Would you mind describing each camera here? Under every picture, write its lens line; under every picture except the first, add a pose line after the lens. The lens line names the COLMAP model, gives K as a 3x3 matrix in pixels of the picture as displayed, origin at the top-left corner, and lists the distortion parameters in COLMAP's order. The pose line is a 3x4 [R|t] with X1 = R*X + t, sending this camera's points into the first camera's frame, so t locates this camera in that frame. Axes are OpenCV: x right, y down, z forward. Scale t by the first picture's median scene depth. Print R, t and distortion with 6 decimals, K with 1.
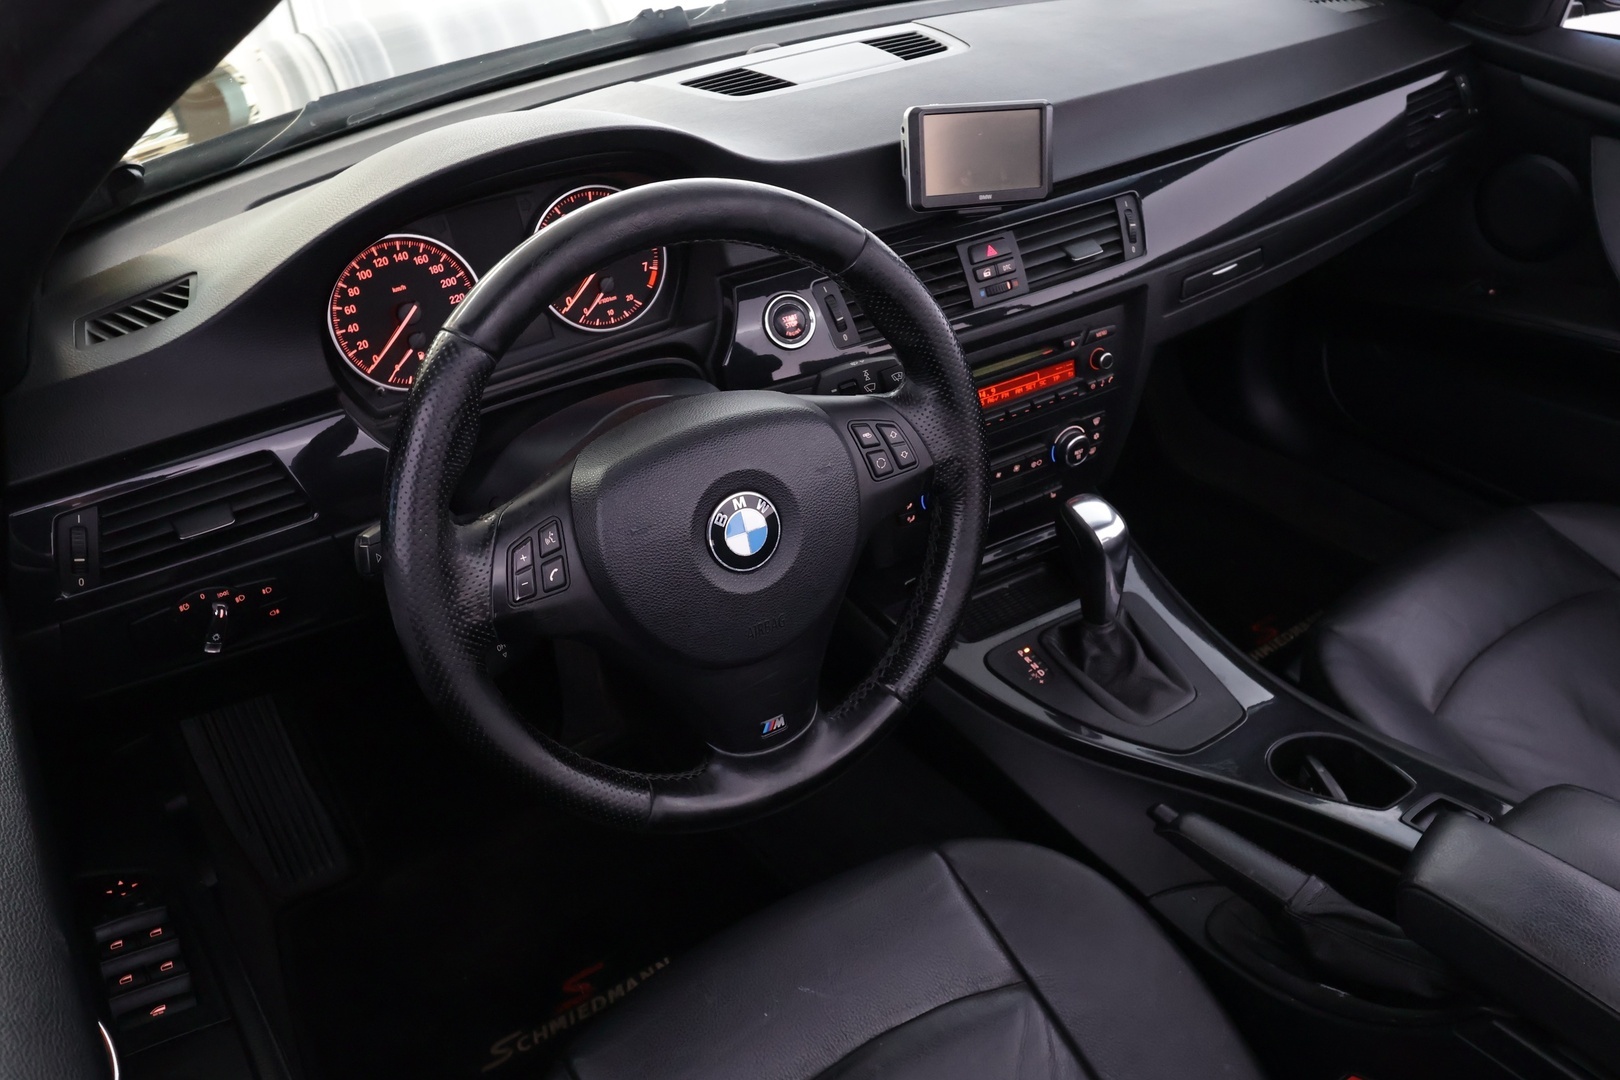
lens RADIAL K [[1349.4, 0, 816.4], [0, 1349.4, 536.2], [0, 0, 1]] dist [0.011843, 0.005856]
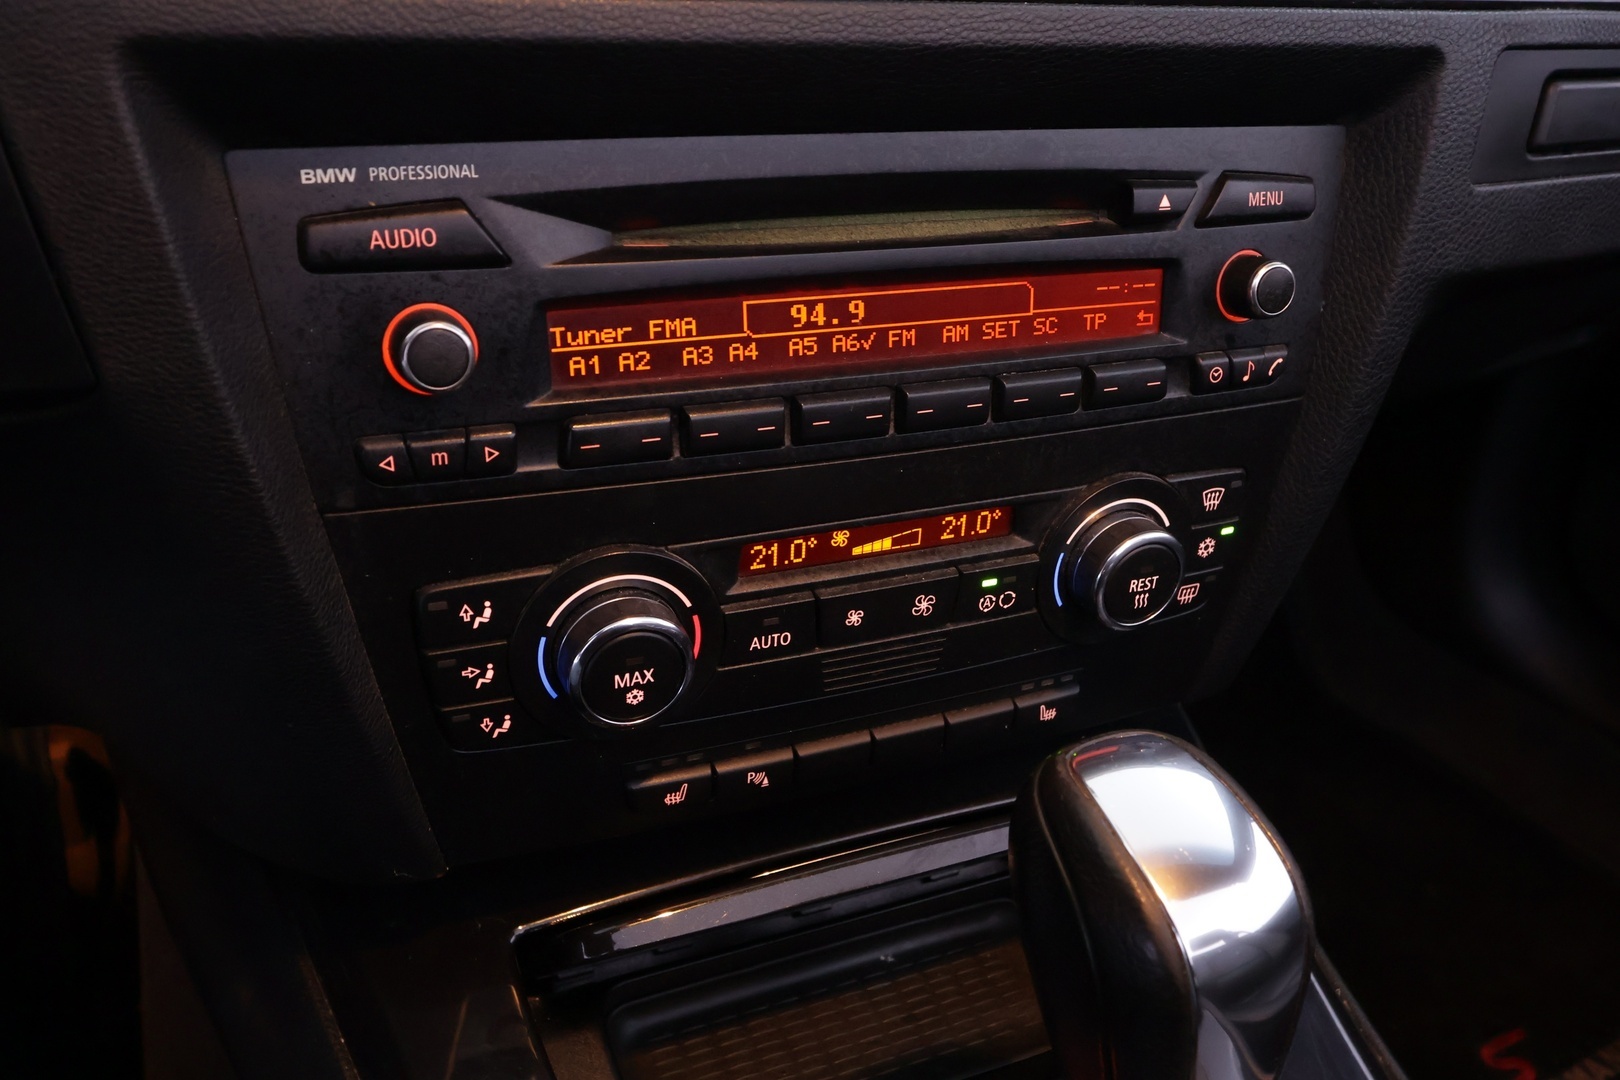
lens RADIAL K [[1349.4, 0, 803.5], [0, 1349.4, 542.6], [0, 0, 1]] dist [0.011843, 0.005856]
pose [[0.987636, 0.138086, -0.074216, 0.142737], [-0.145828, 0.982986, -0.111682, -0.027089], [0.057531, 0.121124, 0.990969, 0.706249]]
